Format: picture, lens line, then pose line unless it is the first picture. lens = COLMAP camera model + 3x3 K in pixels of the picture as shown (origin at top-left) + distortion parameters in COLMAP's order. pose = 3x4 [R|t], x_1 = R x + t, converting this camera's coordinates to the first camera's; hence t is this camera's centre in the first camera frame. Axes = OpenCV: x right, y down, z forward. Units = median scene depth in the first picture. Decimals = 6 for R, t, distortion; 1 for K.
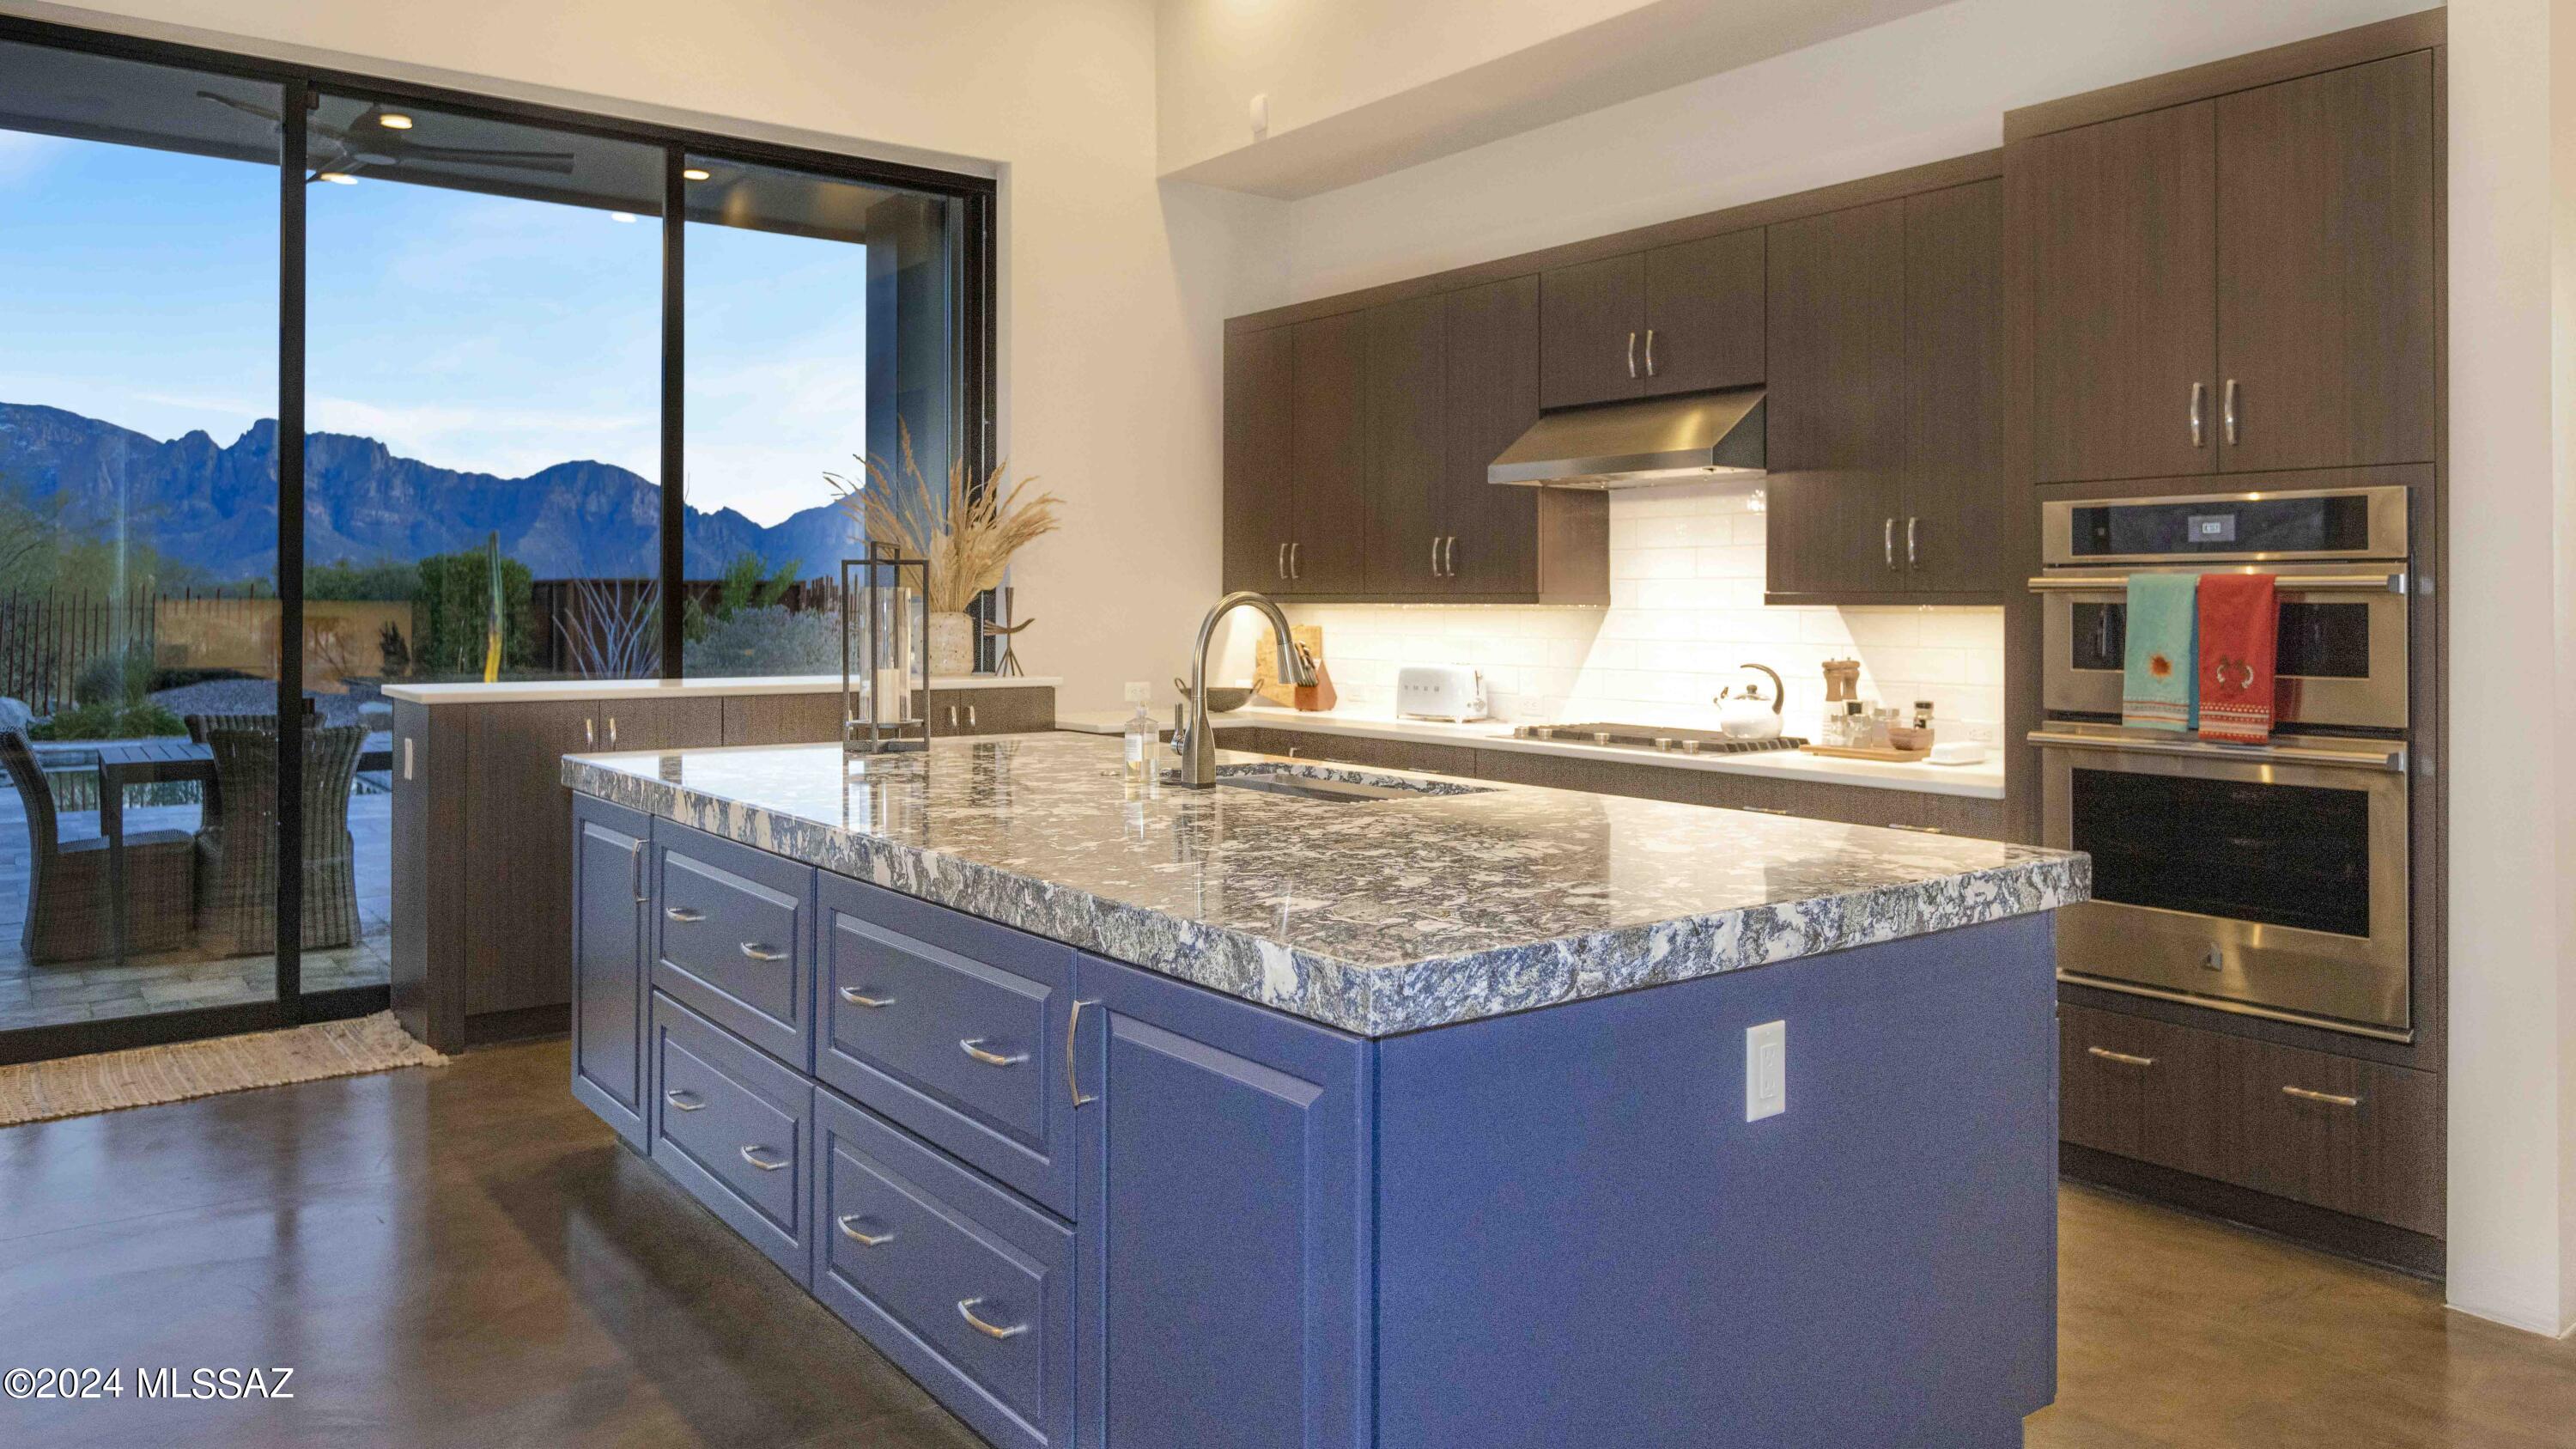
lens RADIAL K [[1761.2, 0, 1279.4], [0, 1761.2, 580.3], [0, 0, 1]] dist [0.016480, 0.001113]
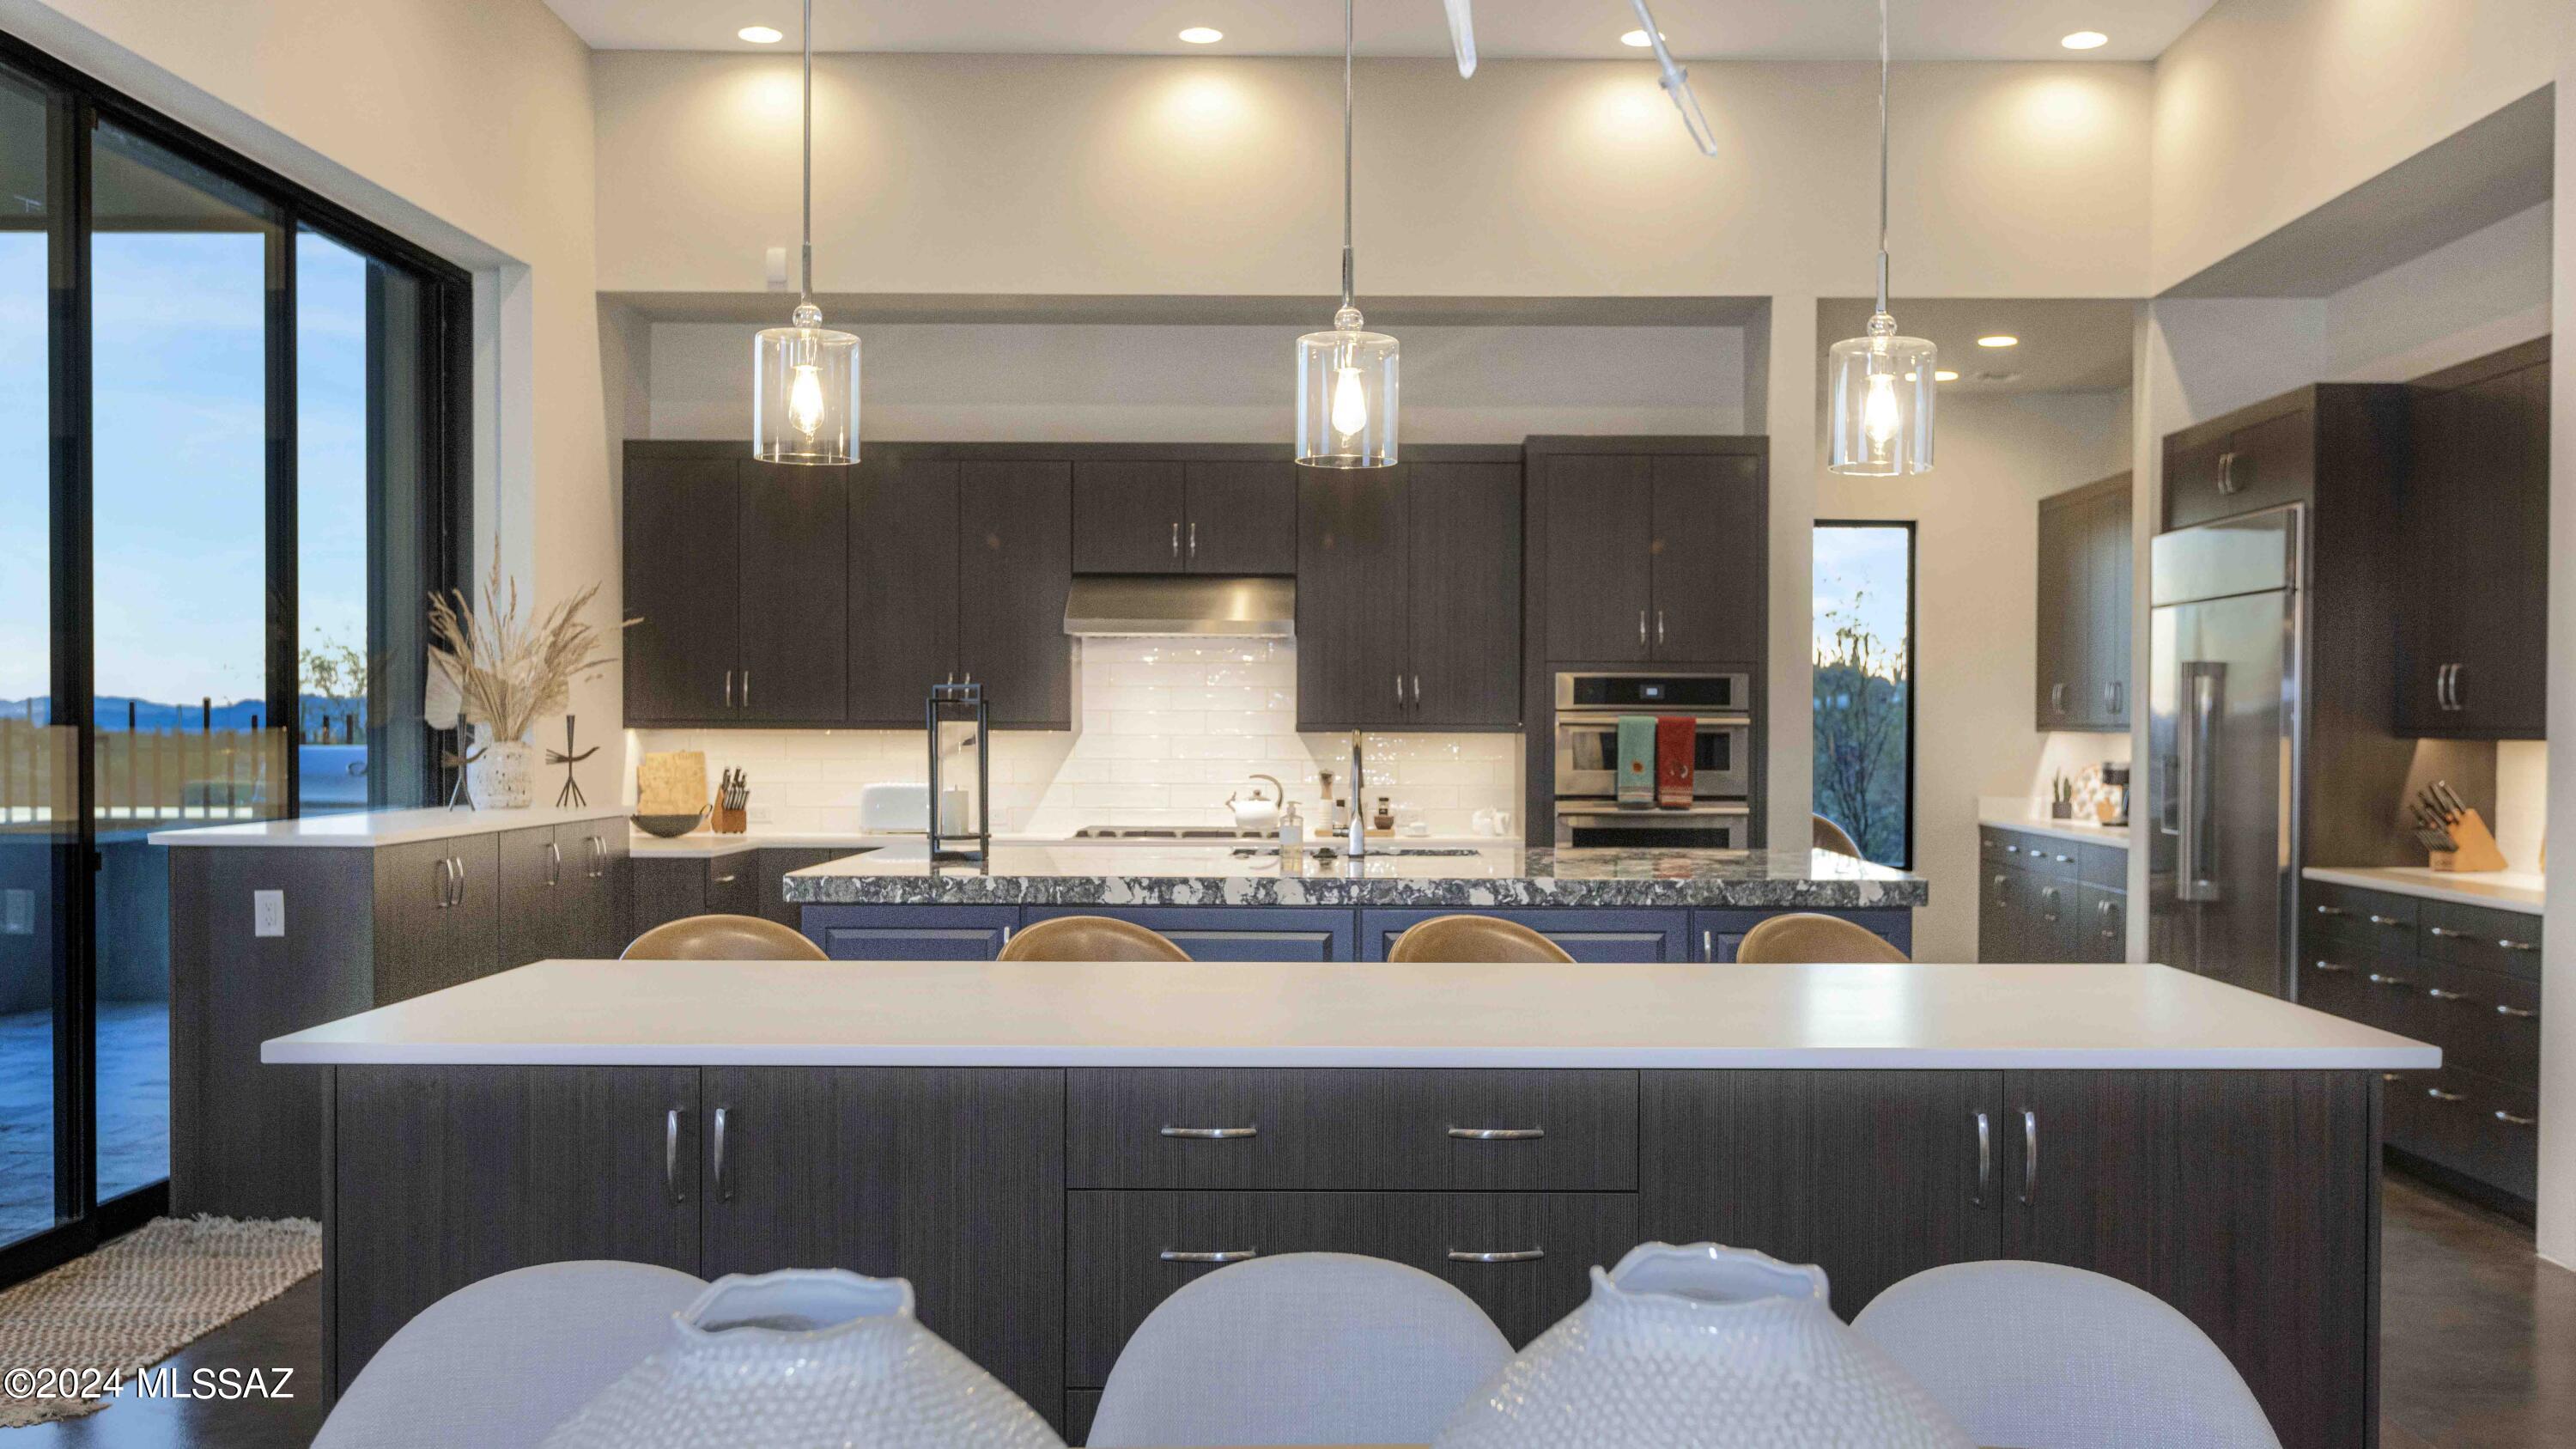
lens RADIAL K [[2215.0, 0, 1365.9], [0, 2215.0, 754.8], [0, 0, 1]] dist [-0.005529, -0.002711]
pose [[0.594983, -0.012413, 0.803643, -1.433211], [-0.013150, 0.999597, 0.025175, -0.017159], [-0.803631, -0.025546, 0.594579, -0.125727]]
